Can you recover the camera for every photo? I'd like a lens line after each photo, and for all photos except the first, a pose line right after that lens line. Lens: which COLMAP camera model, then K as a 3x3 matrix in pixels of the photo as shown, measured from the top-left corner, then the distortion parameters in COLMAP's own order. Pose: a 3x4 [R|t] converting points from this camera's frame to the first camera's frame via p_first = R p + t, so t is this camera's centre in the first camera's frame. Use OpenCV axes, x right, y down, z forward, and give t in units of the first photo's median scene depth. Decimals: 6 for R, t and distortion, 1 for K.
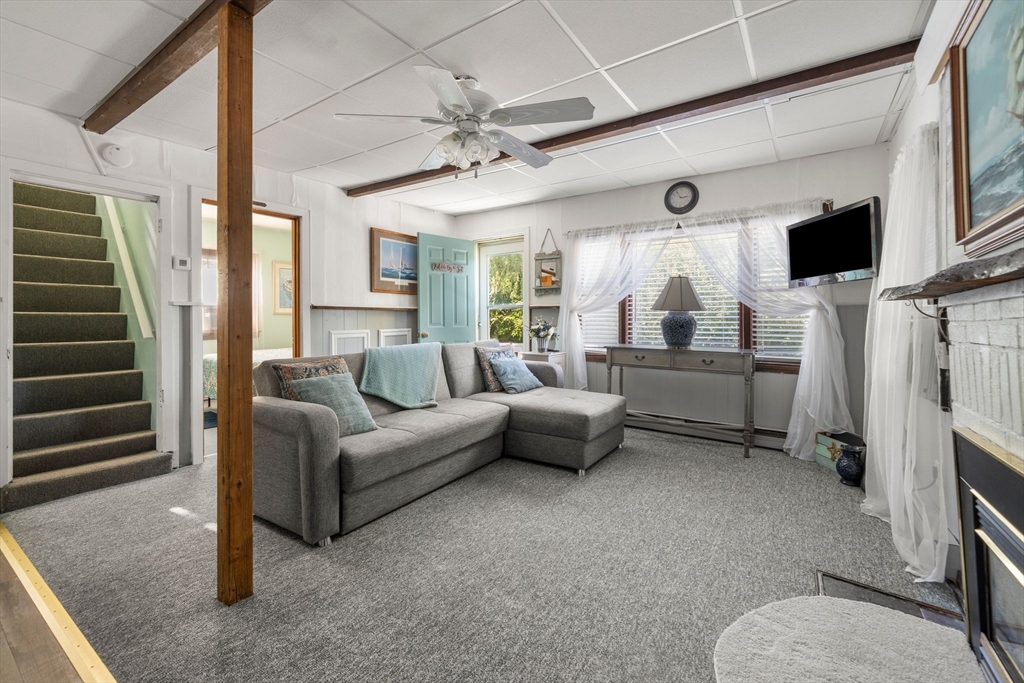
lens RADIAL K [[431.8, 0, 499.7], [0, 431.8, 315.9], [0, 0, 1]] dist [0.001573, -0.000059]
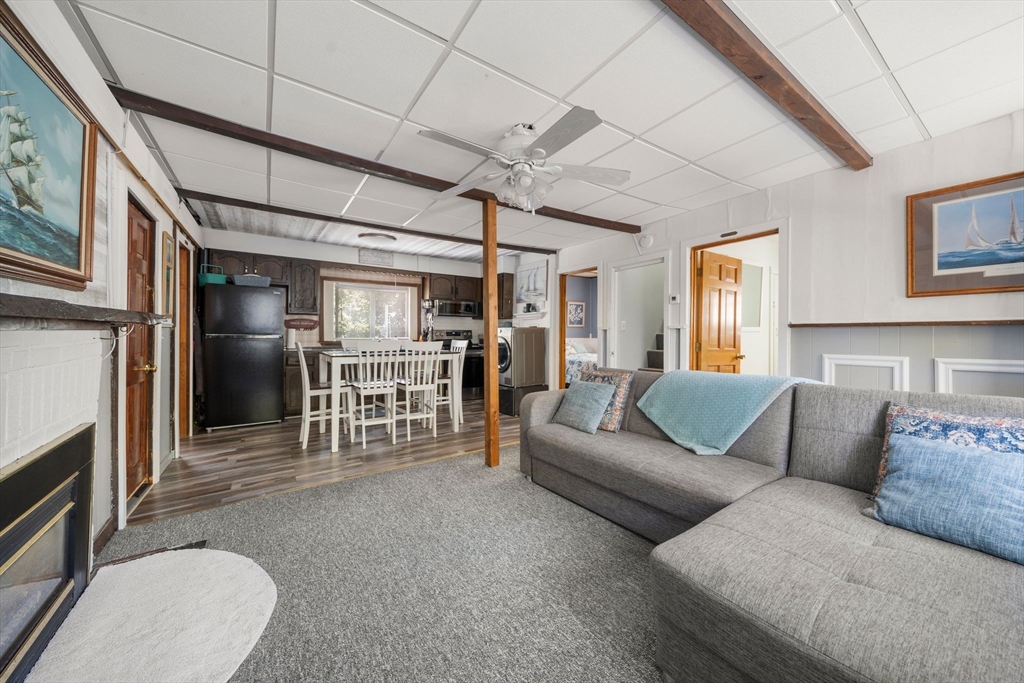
lens RADIAL K [[366.2, 0, 516.2], [0, 366.2, 332.5], [0, 0, 1]] dist [0.000172, 0.000046]
pose [[-0.337815, -0.003481, -0.941206, 0.473965], [0.005600, 0.999968, -0.005708, -0.005493], [0.941196, -0.007199, -0.337784, 0.750907]]
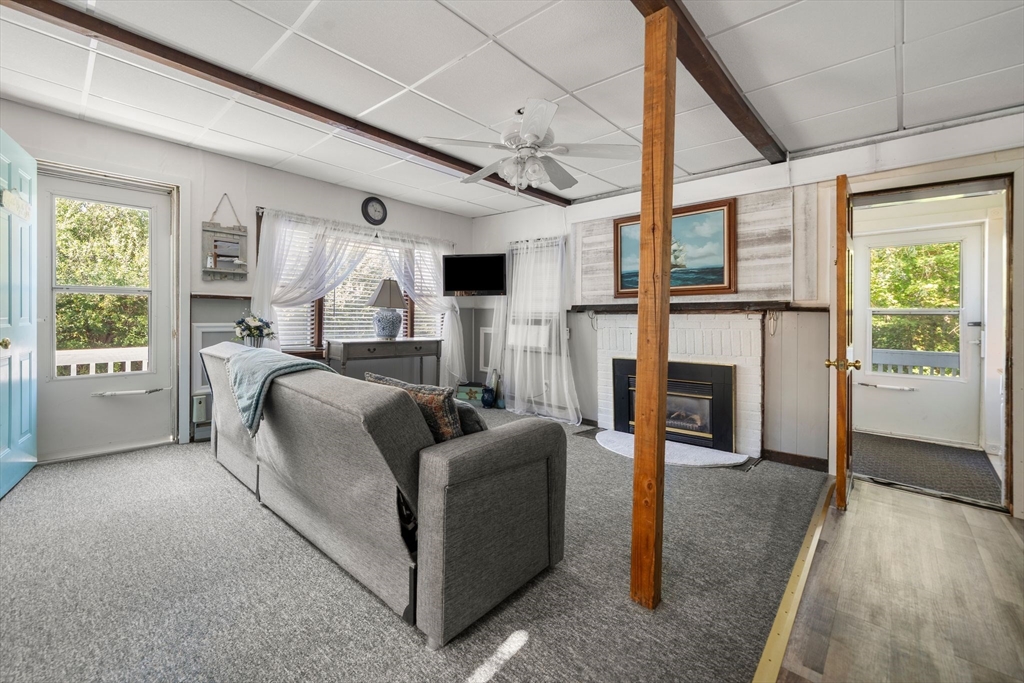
lens RADIAL K [[431.8, 0, 495.2], [0, 431.8, 316.0], [0, 0, 1]] dist [0.001573, -0.000059]
pose [[0.137708, 0.003561, 0.990467, -0.706883], [-0.023847, 0.999716, -0.000279, 0.002222], [-0.990186, -0.023581, 0.137753, 0.524592]]
